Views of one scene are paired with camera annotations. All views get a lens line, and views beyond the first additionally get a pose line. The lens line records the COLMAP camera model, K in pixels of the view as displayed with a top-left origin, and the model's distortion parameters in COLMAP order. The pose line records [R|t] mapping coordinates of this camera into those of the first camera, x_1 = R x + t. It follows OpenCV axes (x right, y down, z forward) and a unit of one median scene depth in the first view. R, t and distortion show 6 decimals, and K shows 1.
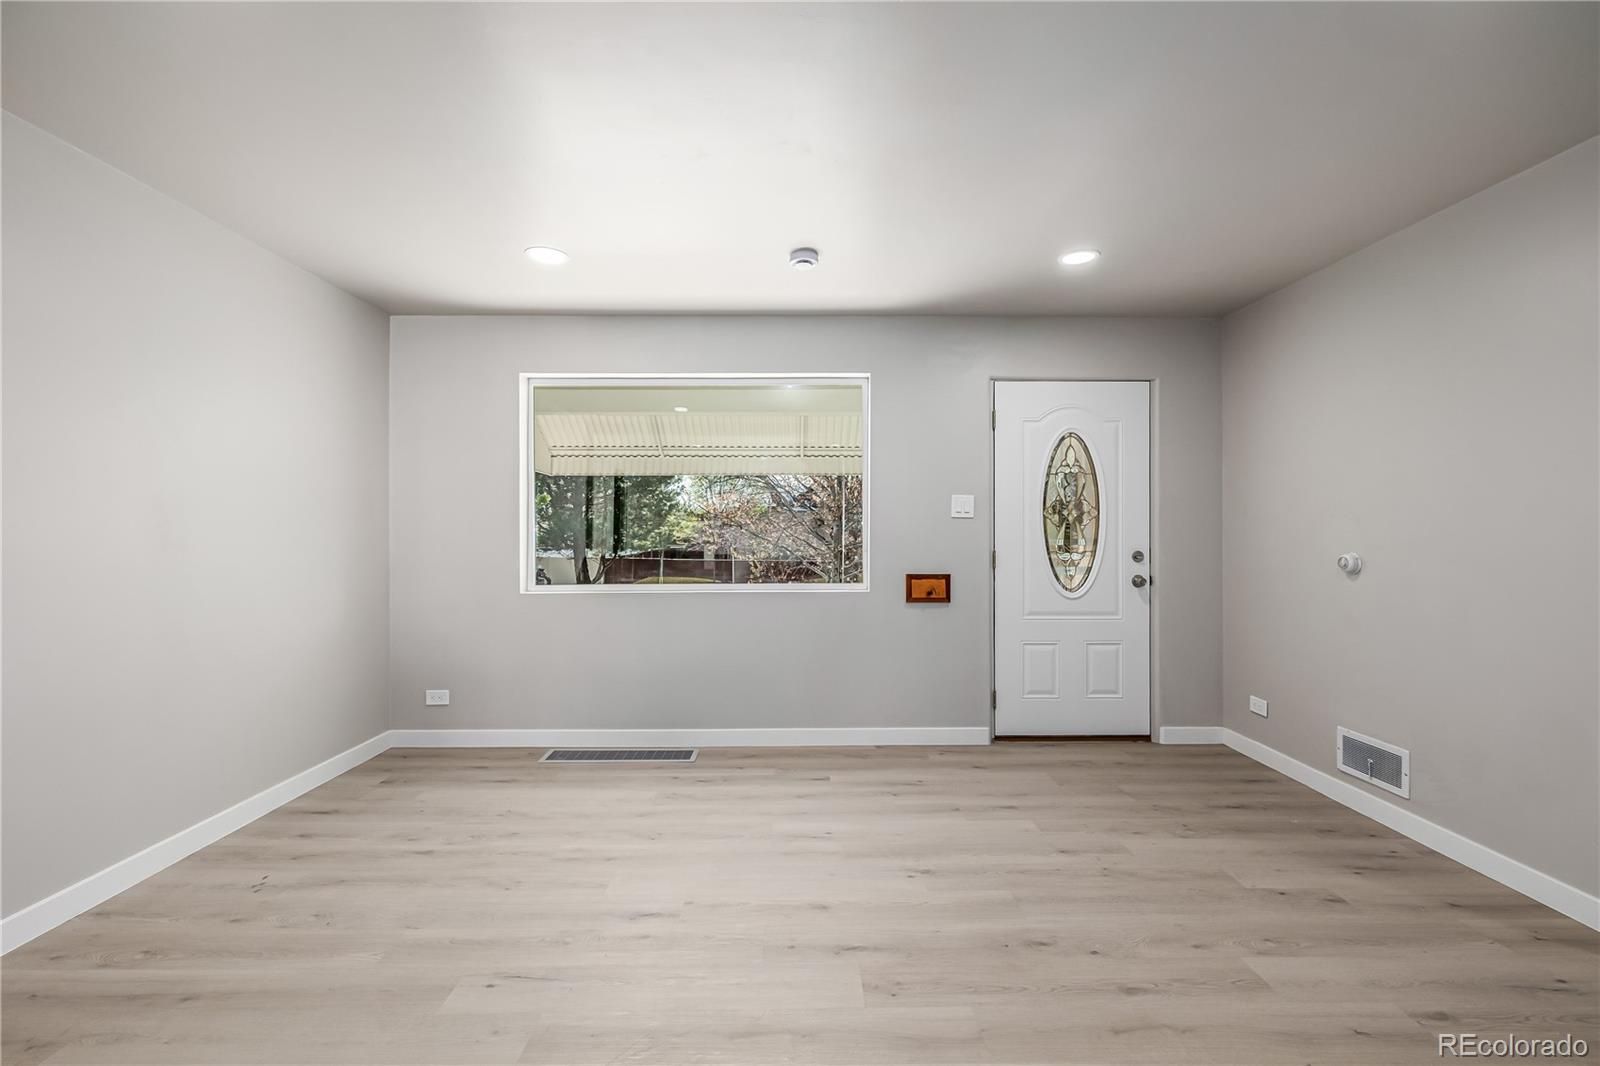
lens RADIAL K [[676.1, 0, 804.9], [0, 676.1, 529.8], [0, 0, 1]] dist [0.001963, 0.000005]
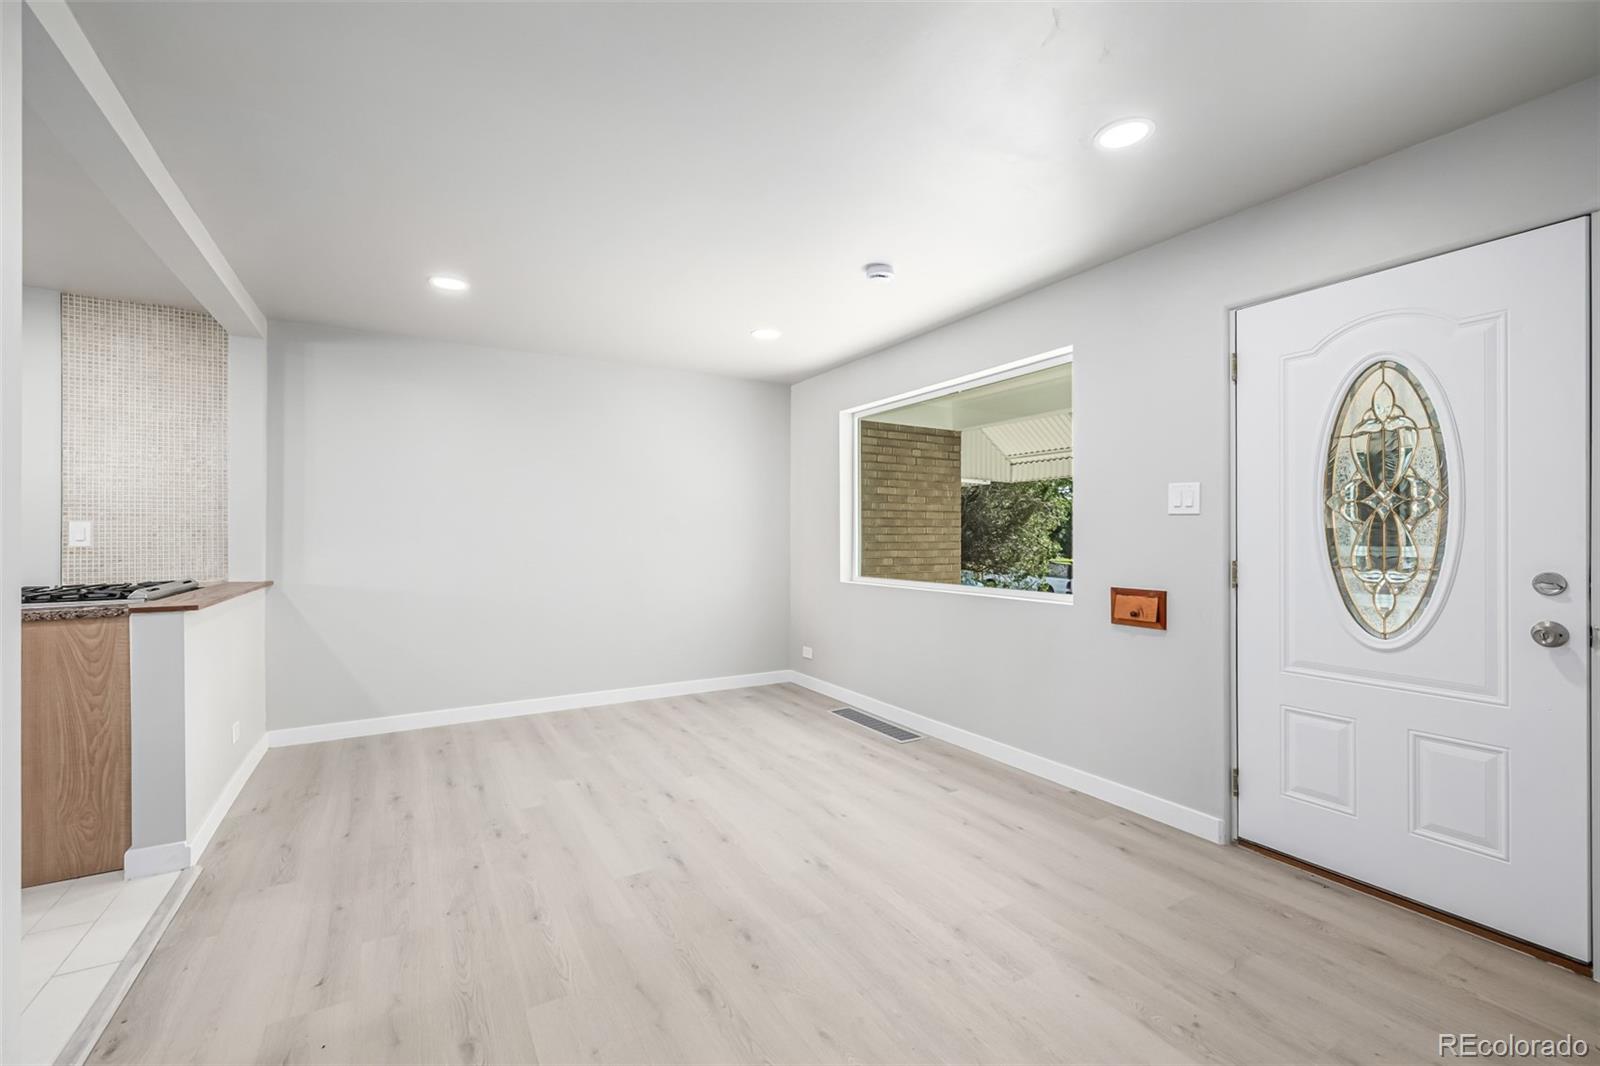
lens RADIAL K [[676.1, 0, 801.6], [0, 676.1, 535.5], [0, 0, 1]] dist [0.001963, 0.000005]
pose [[0.494163, 0.000212, -0.869369, 0.667352], [0.002562, 0.999995, 0.001700, 0.002559], [0.869365, -0.003067, 0.494160, 0.296780]]
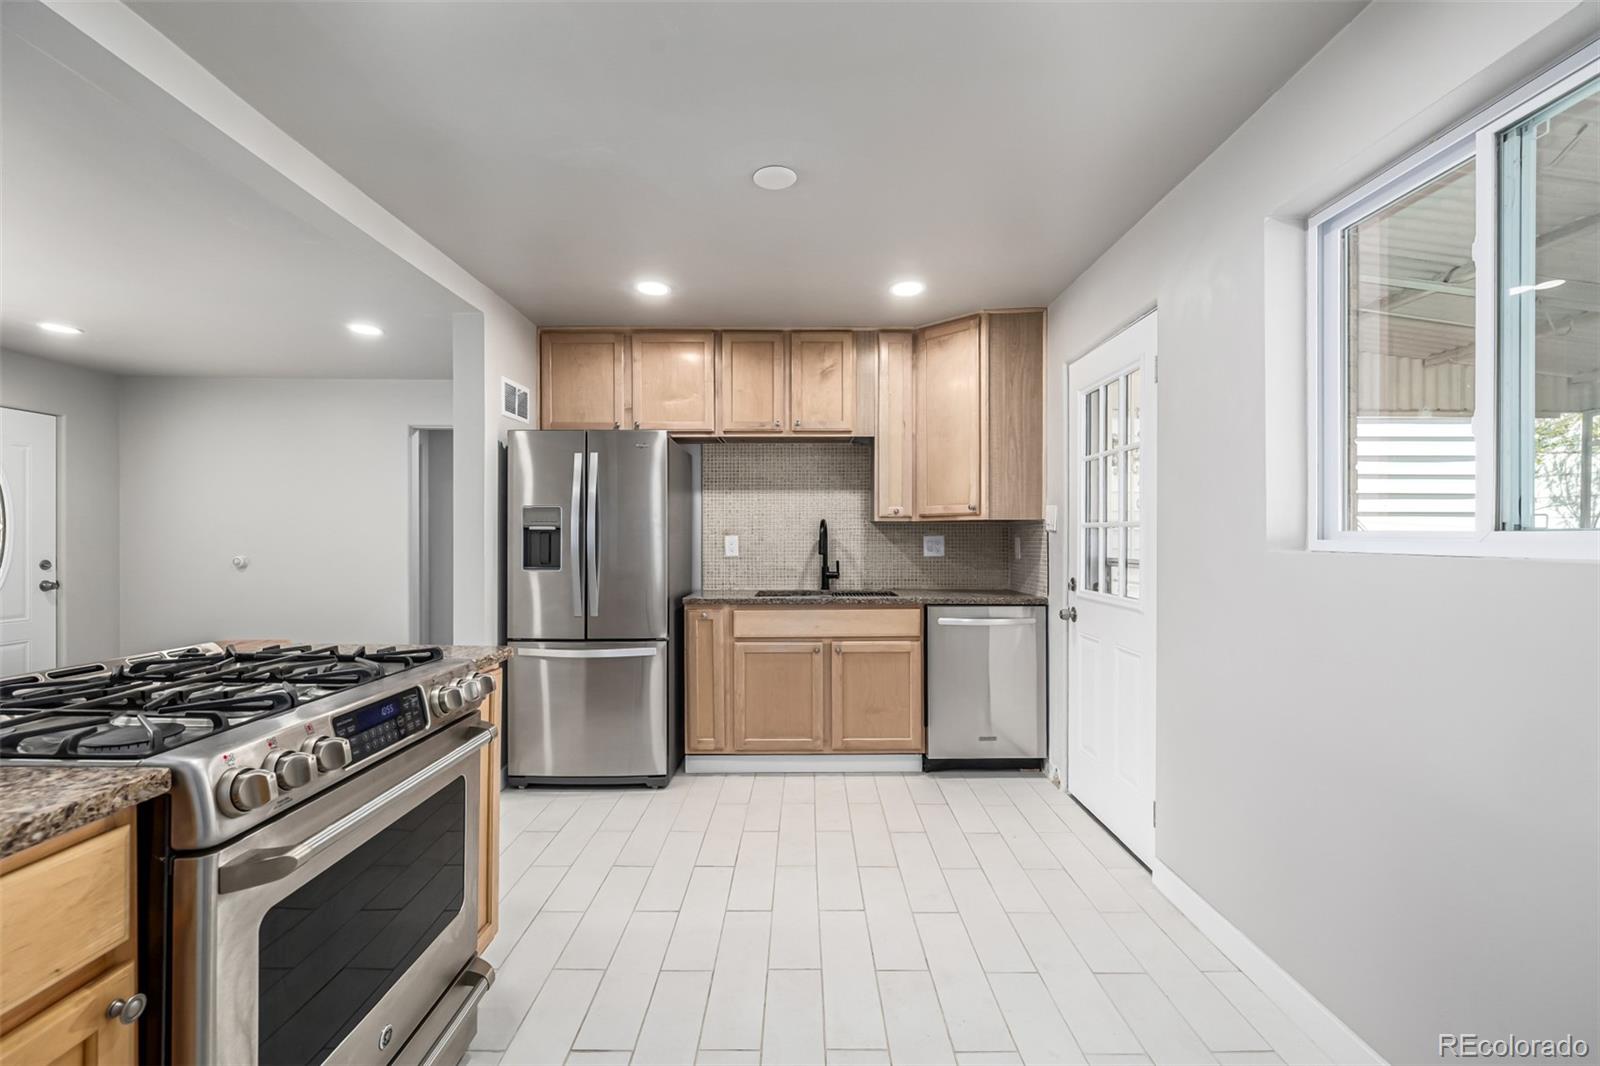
lens RADIAL K [[676.1, 0, 799.6], [0, 676.1, 540.9], [0, 0, 1]] dist [0.001963, 0.000005]
pose [[0.015520, -0.001435, 0.999879, -0.669767], [-0.004437, 0.999989, 0.001504, -0.009100], [-0.999870, -0.004460, 0.015513, -0.322674]]
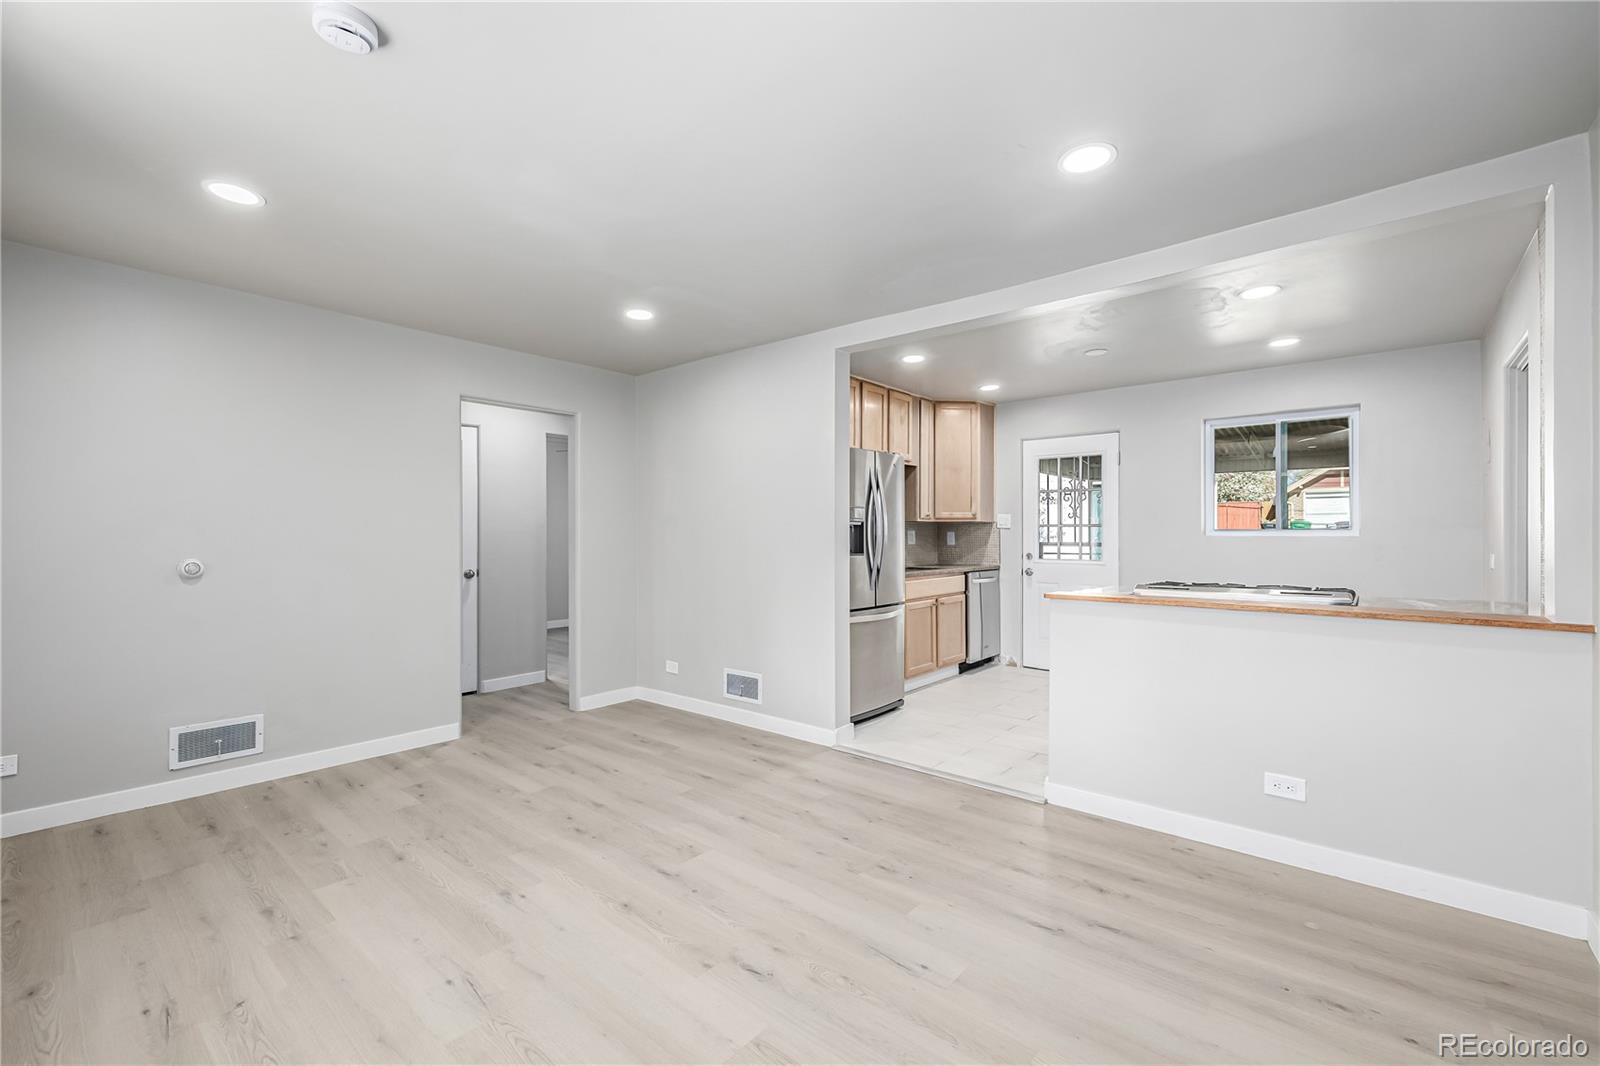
lens RADIAL K [[676.1, 0, 794.0], [0, 676.1, 530.6], [0, 0, 1]] dist [0.001963, 0.000005]
pose [[-0.742309, 0.008797, 0.670000, -0.487764], [0.000875, 0.999926, -0.012159, 0.002749], [-0.670057, -0.008439, -0.742262, 0.913758]]
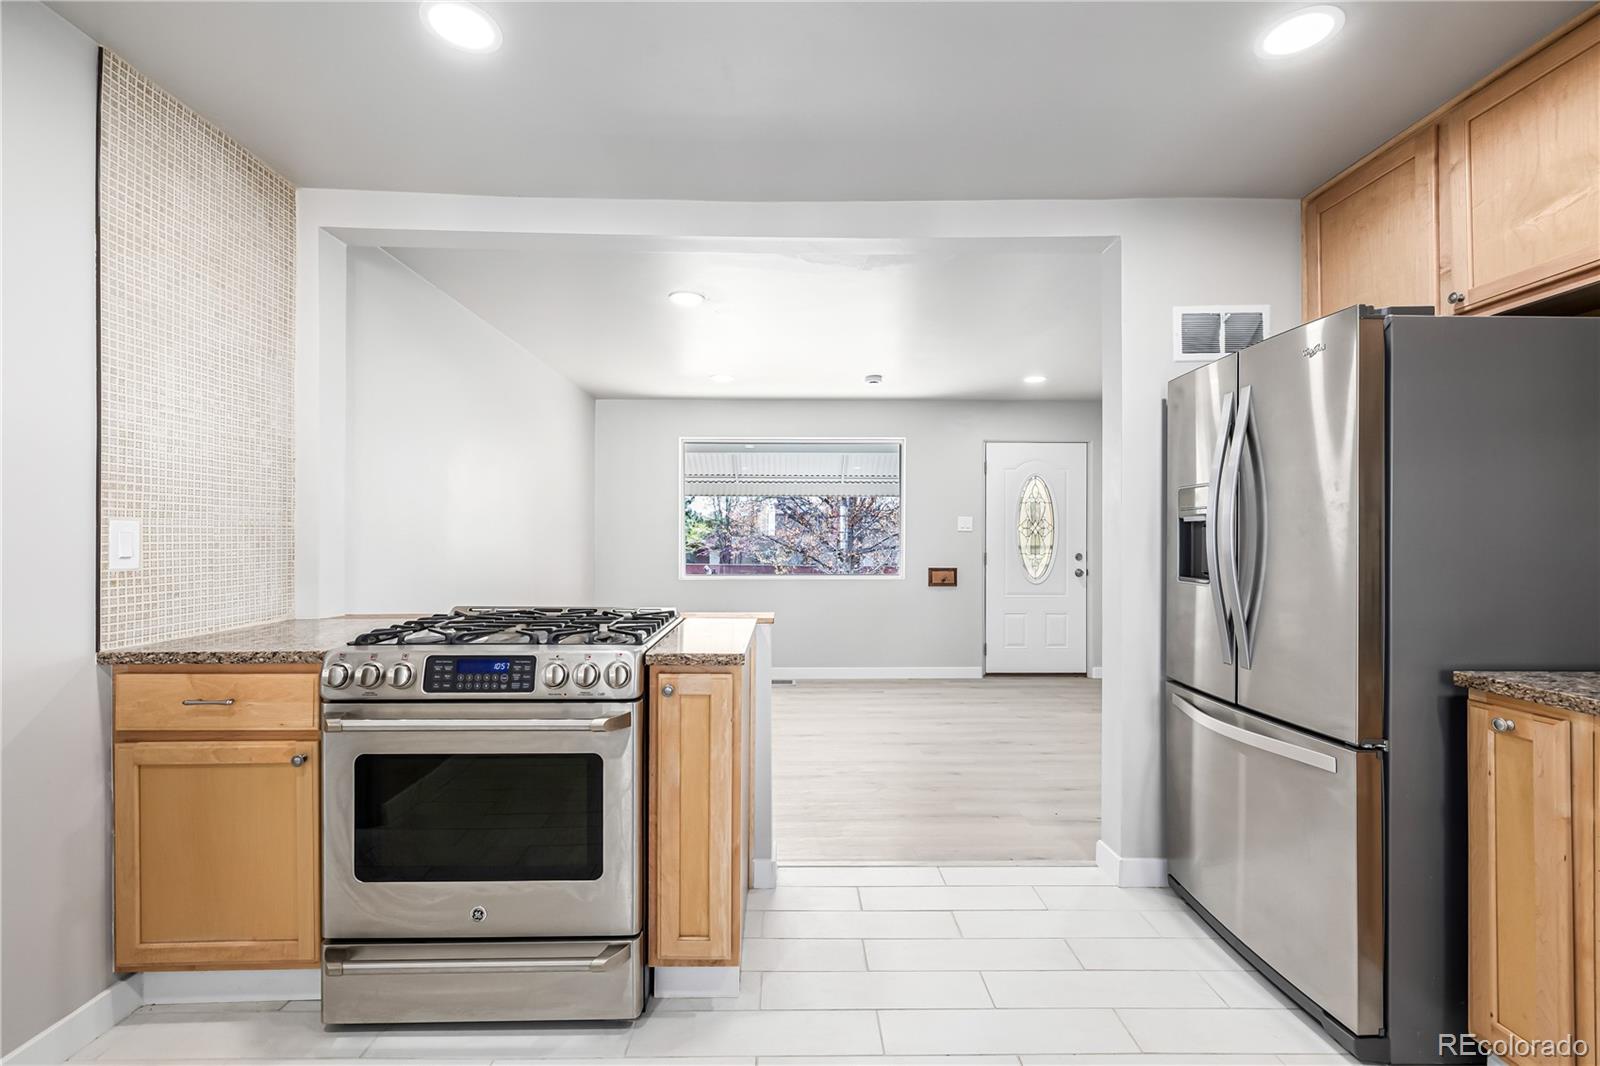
lens RADIAL K [[676.1, 0, 803.9], [0, 676.1, 536.7], [0, 0, 1]] dist [0.001963, 0.000005]
pose [[0.999982, 0.002463, 0.005398, -0.144174], [-0.002472, 0.999996, 0.001666, -0.007541], [-0.005394, -0.001680, 0.999984, -0.546427]]
